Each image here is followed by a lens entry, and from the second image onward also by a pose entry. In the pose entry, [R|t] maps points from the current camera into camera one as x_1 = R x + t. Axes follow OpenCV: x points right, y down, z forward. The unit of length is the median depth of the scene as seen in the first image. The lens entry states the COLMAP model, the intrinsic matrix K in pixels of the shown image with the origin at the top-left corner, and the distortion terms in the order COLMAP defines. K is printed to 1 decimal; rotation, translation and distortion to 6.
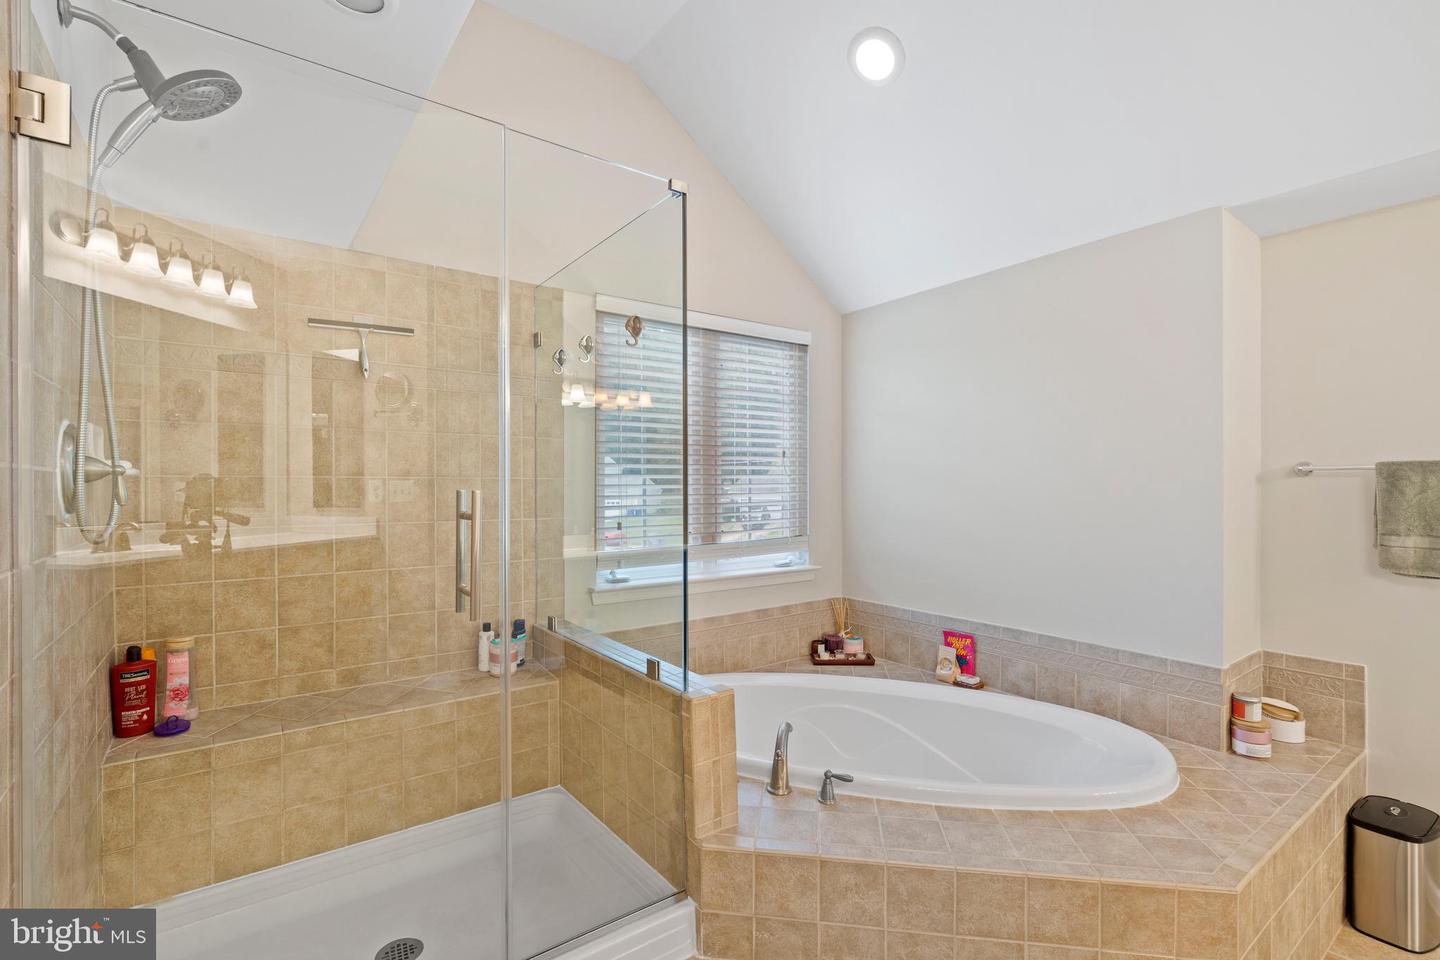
lens RADIAL K [[662.4, 0, 720.0], [0, 662.4, 481.1], [0, 0, 1]] dist [-0.004282, -0.001405]
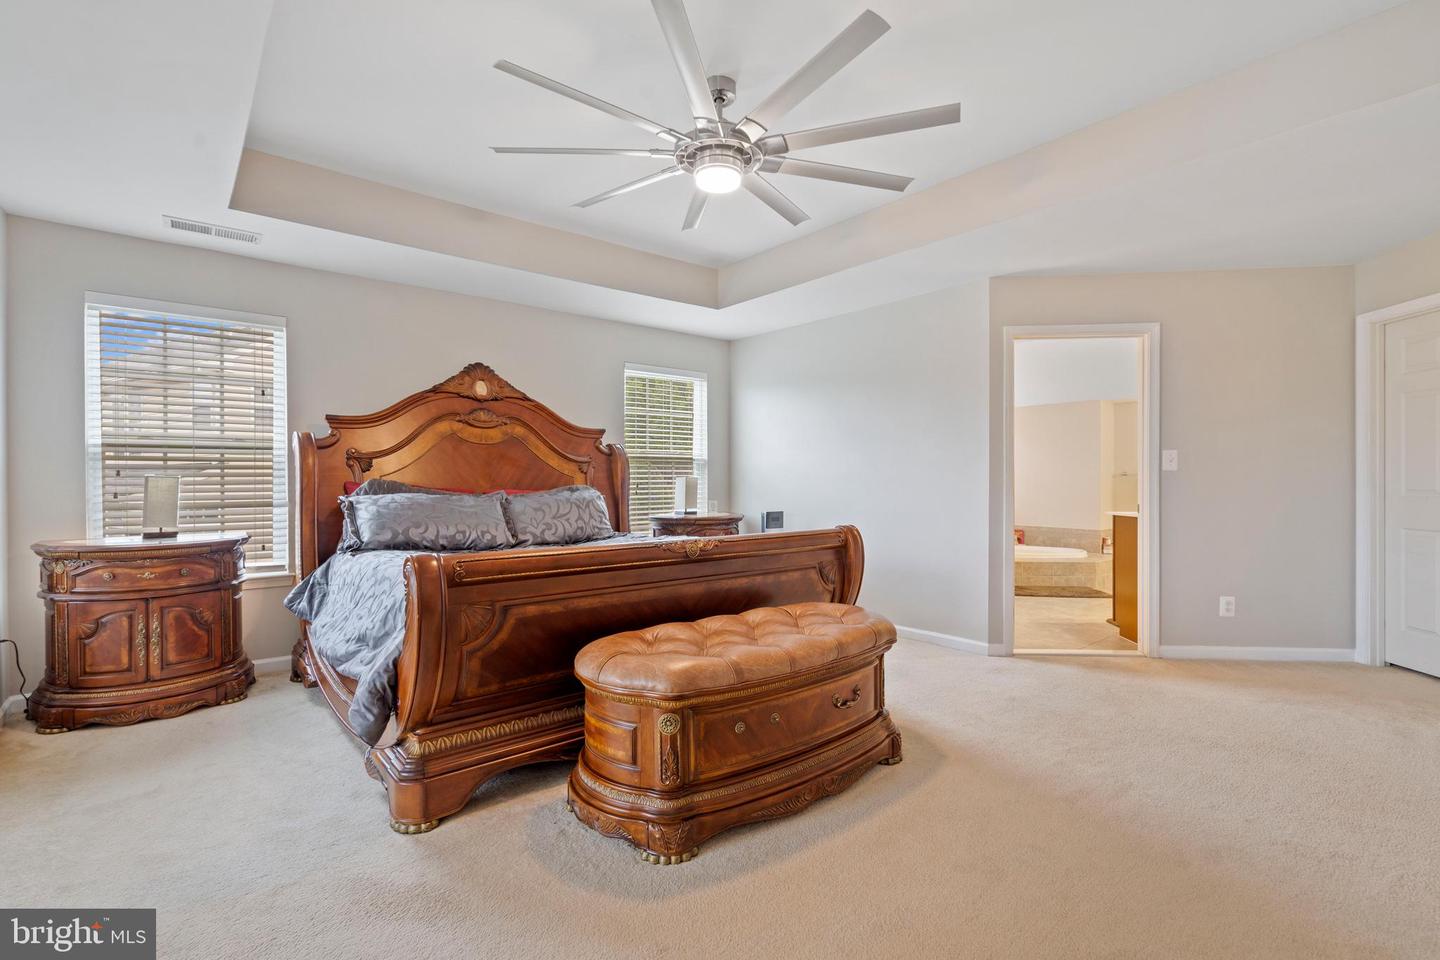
lens RADIAL K [[662.4, 0, 719.3], [0, 662.4, 482.2], [0, 0, 1]] dist [-0.004282, -0.001405]
pose [[0.998313, -0.002202, 0.058023, -1.360393], [0.001806, 0.999975, 0.006884, -0.000904], [-0.058037, -0.006767, 0.998292, -2.216420]]
